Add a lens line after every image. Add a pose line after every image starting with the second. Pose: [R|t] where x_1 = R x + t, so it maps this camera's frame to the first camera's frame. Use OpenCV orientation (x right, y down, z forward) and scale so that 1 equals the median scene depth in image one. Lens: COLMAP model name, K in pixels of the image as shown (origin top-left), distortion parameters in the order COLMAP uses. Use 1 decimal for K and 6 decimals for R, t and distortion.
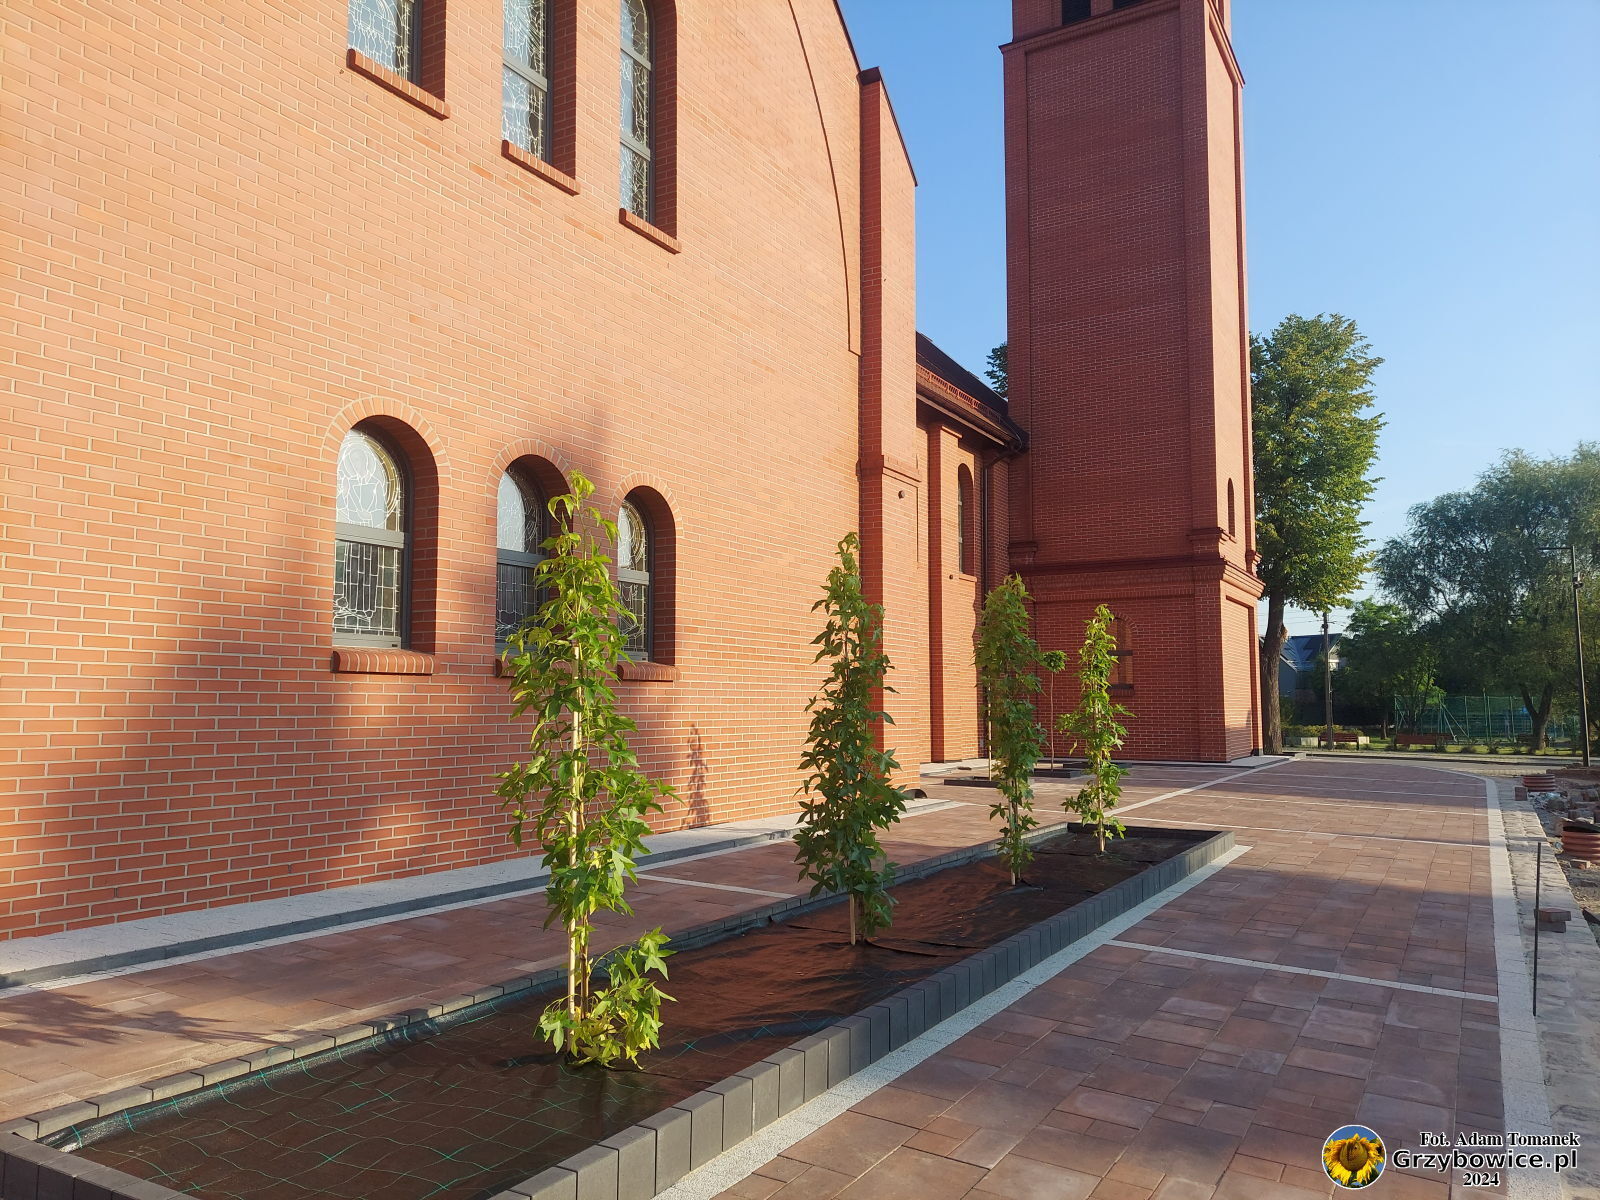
lens RADIAL K [[1107.2, 0, 805.9], [0, 1107.2, 612.9], [0, 0, 1]] dist [0.063676, -0.069152]
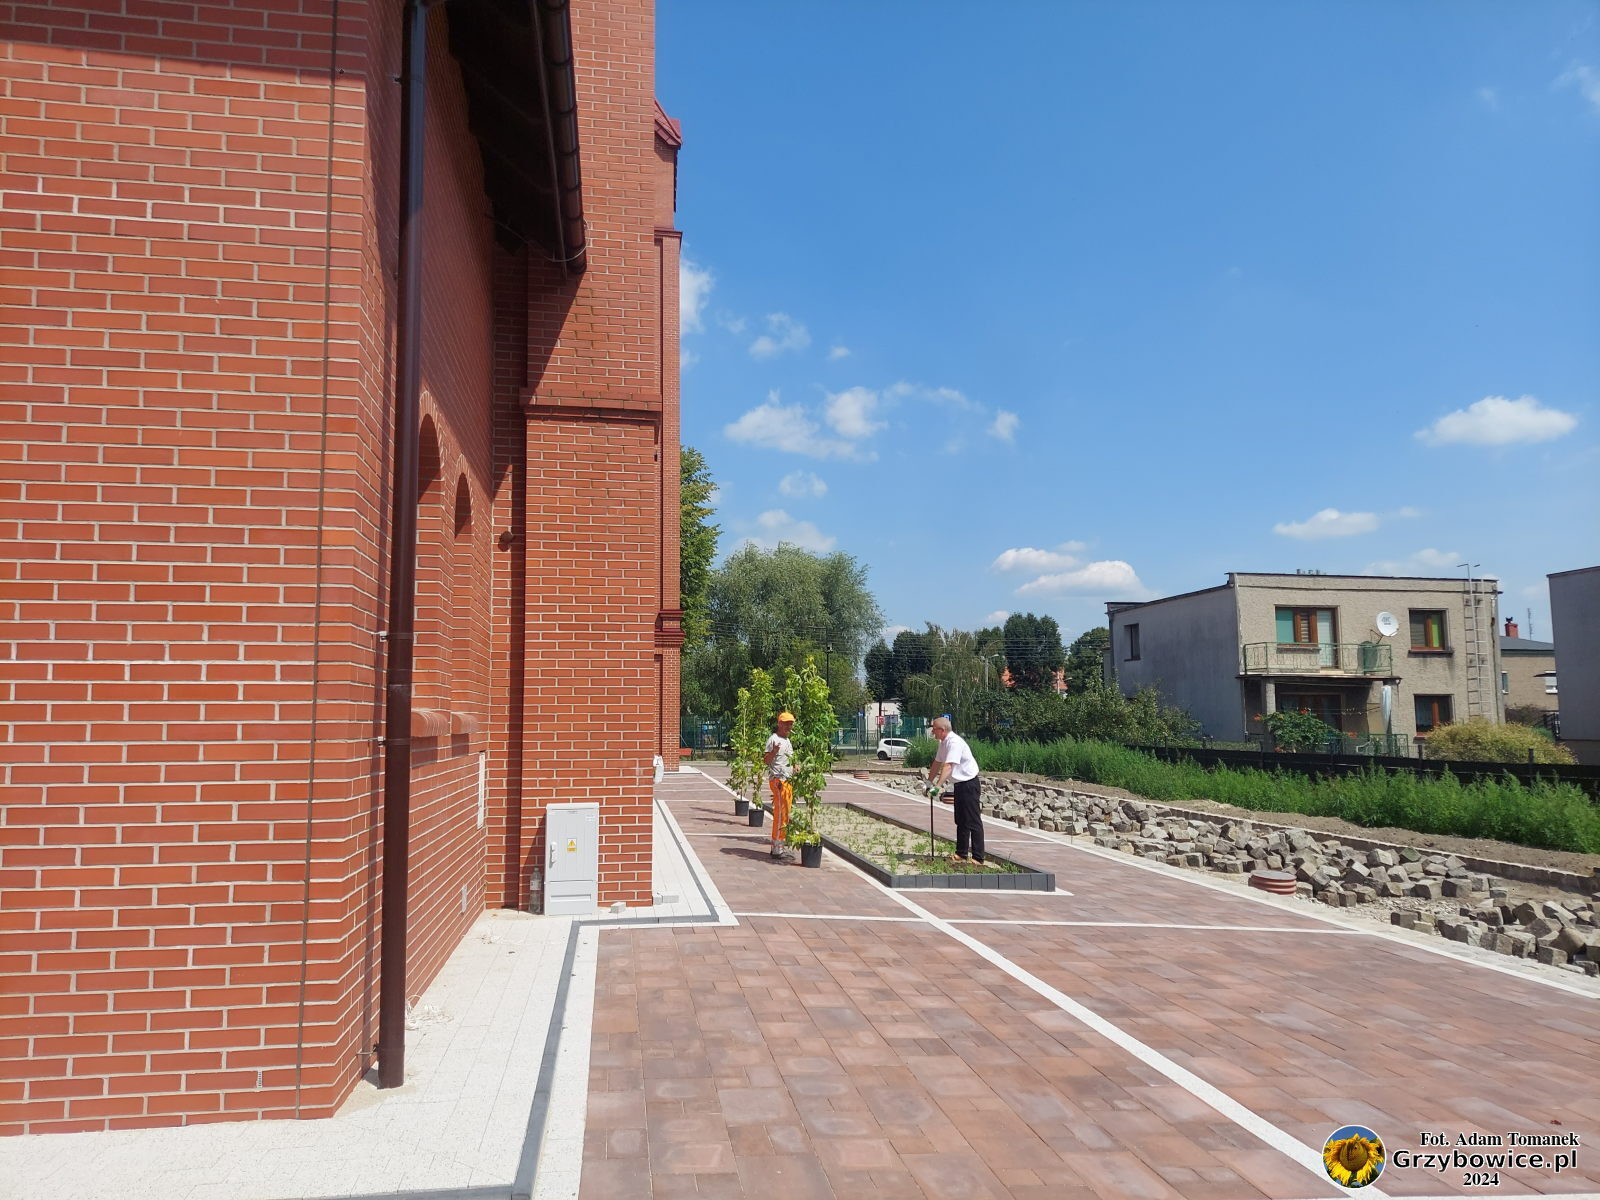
lens RADIAL K [[1087.2, 0, 773.7], [0, 1087.2, 602.5], [0, 0, 1]] dist [0.024743, -0.001679]
pose [[0.779337, 0.070672, 0.622607, -1.539909], [-0.055020, 0.997500, -0.044356, -0.109486], [-0.624185, 0.000313, 0.781277, -0.688154]]
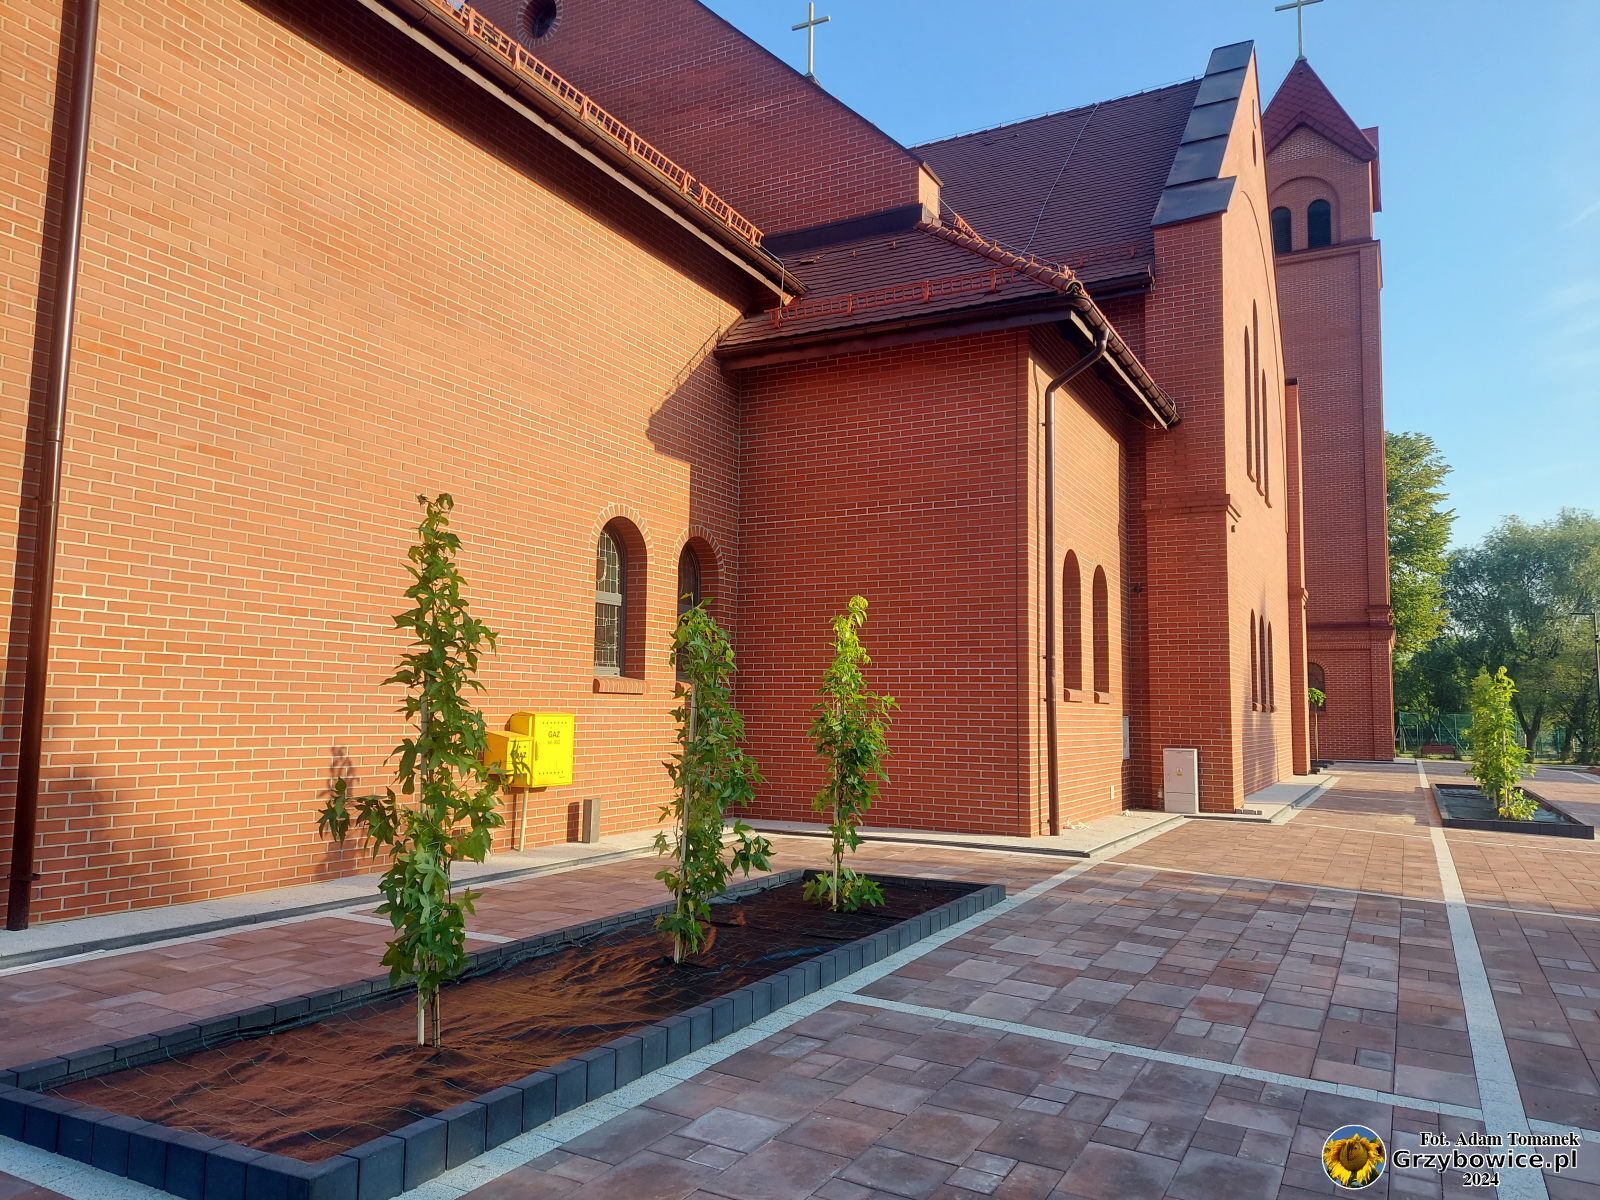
lens RADIAL K [[1115.4, 0, 800.0], [0, 1115.4, 600.0], [0, 0, 1]] dist [0.001408, -0.001229]
pose [[0.999012, 0.022960, 0.038040, -1.749343], [-0.022434, 0.999648, -0.014184, -0.161114], [-0.038353, 0.013317, 0.999176, -1.715087]]
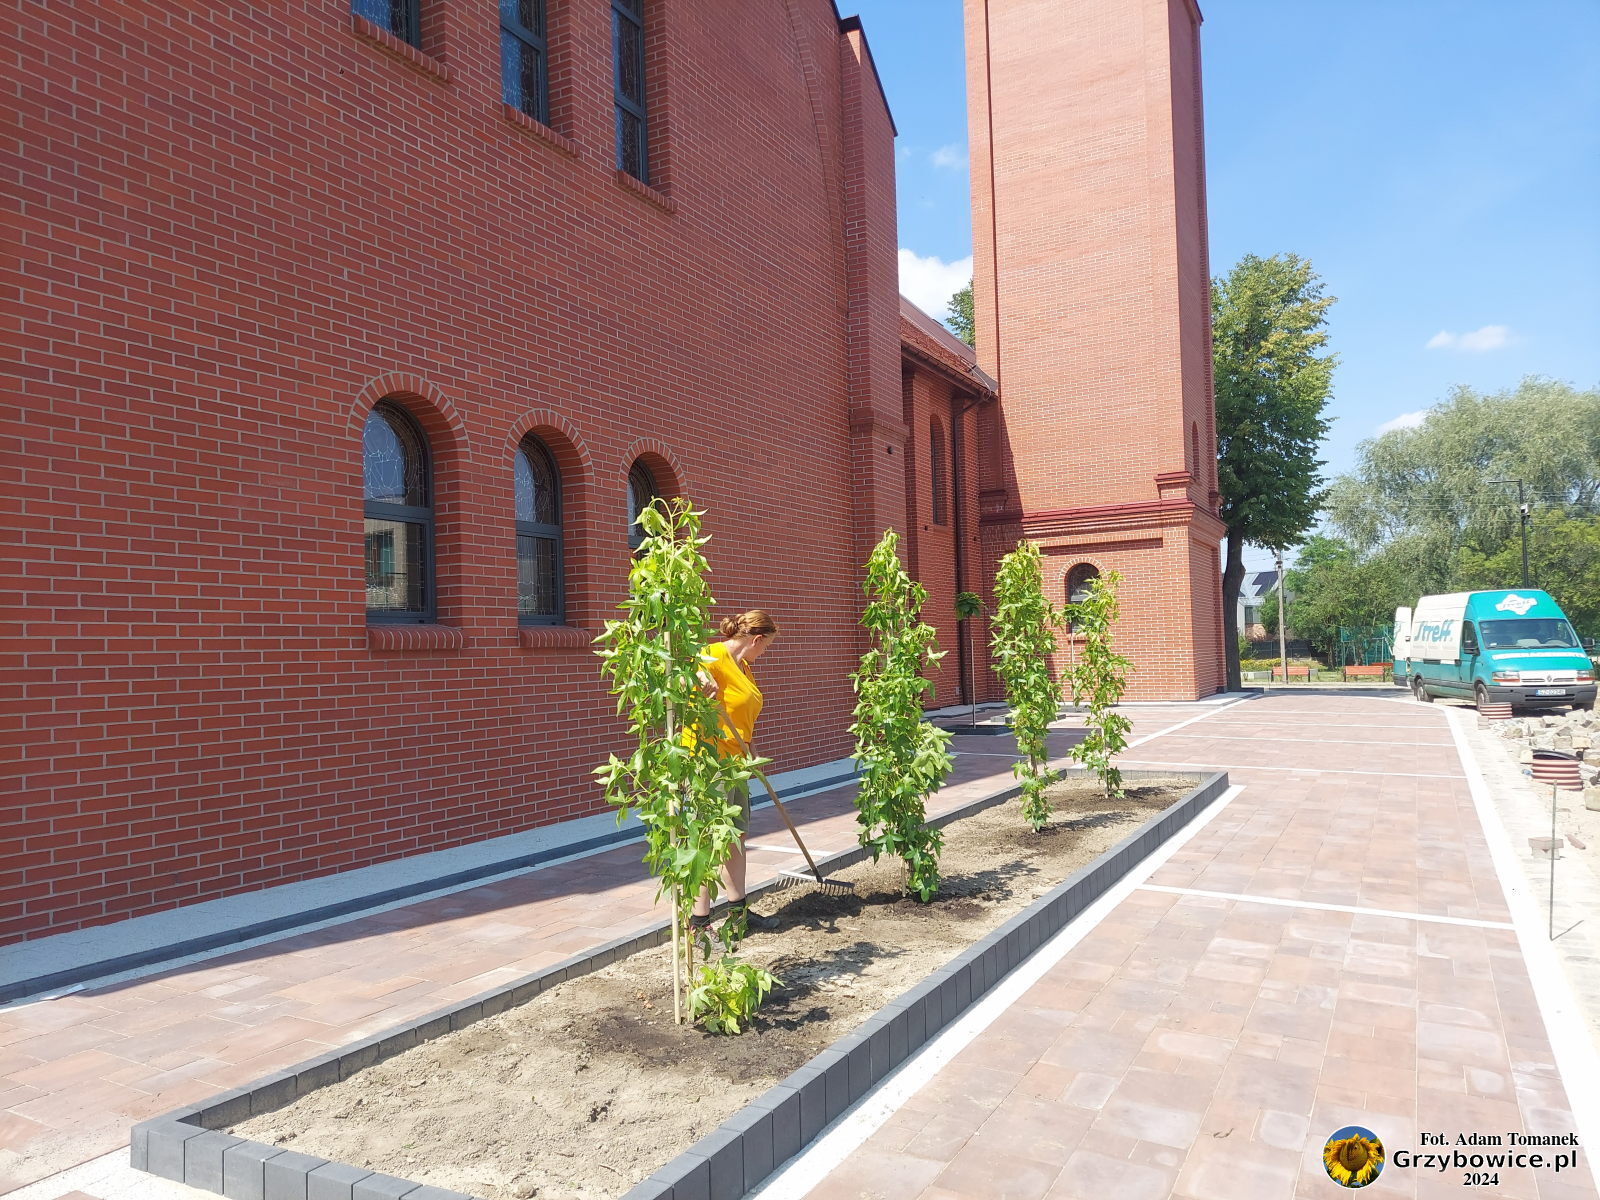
lens RADIAL K [[1107.2, 0, 805.9], [0, 1107.2, 612.9], [0, 0, 1]] dist [0.063676, -0.069152]
pose [[0.998753, -0.029989, 0.039919, -0.071060], [0.028136, 0.998536, 0.046197, -0.016751], [-0.041246, -0.045016, 0.998134, -0.016426]]
